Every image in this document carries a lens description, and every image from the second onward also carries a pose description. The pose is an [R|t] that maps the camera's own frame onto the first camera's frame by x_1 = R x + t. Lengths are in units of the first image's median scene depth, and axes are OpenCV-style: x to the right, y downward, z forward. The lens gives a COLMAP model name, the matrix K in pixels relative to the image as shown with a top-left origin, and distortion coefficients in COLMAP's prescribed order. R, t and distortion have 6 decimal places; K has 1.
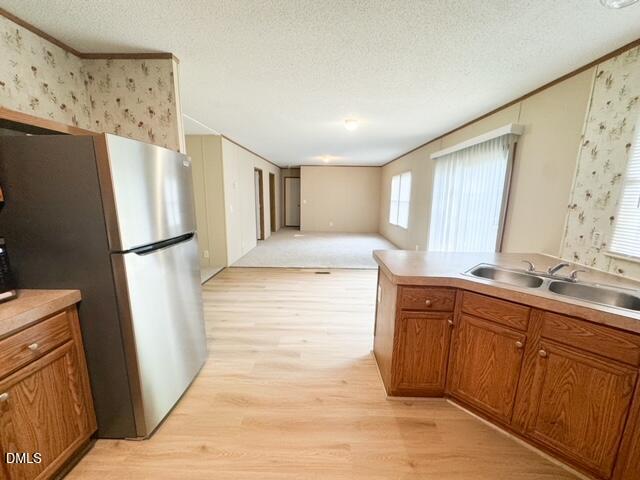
lens RADIAL K [[257.1, 0, 318.9], [0, 257.1, 240.7], [0, 0, 1]] dist [-0.001385, -0.000202]
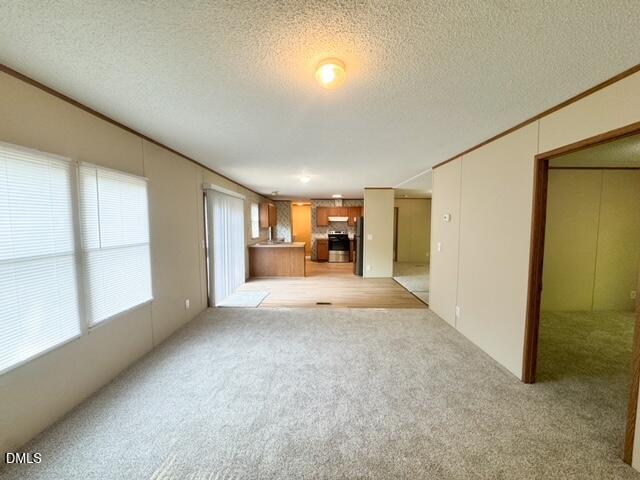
lens RADIAL K [[257.1, 0, 318.9], [0, 257.1, 240.7], [0, 0, 1]] dist [-0.001385, -0.000202]
pose [[-0.999617, -0.013244, -0.024293, 0.035397], [-0.018790, 0.969427, 0.244660, -0.197773], [0.020310, 0.245022, -0.969305, 1.049256]]
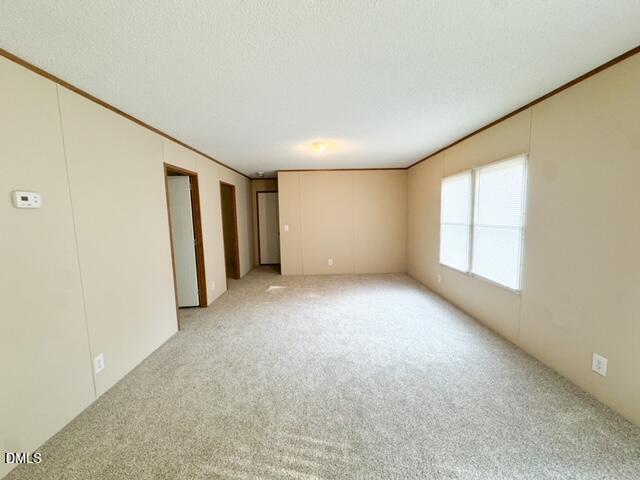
lens RADIAL K [[257.1, 0, 318.9], [0, 257.1, 240.7], [0, 0, 1]] dist [-0.001385, -0.000202]
pose [[0.999123, -0.035727, 0.021814, 0.009376], [0.037400, 0.995943, -0.081841, -0.077642], [-0.018801, 0.082585, 0.996407, 0.431788]]
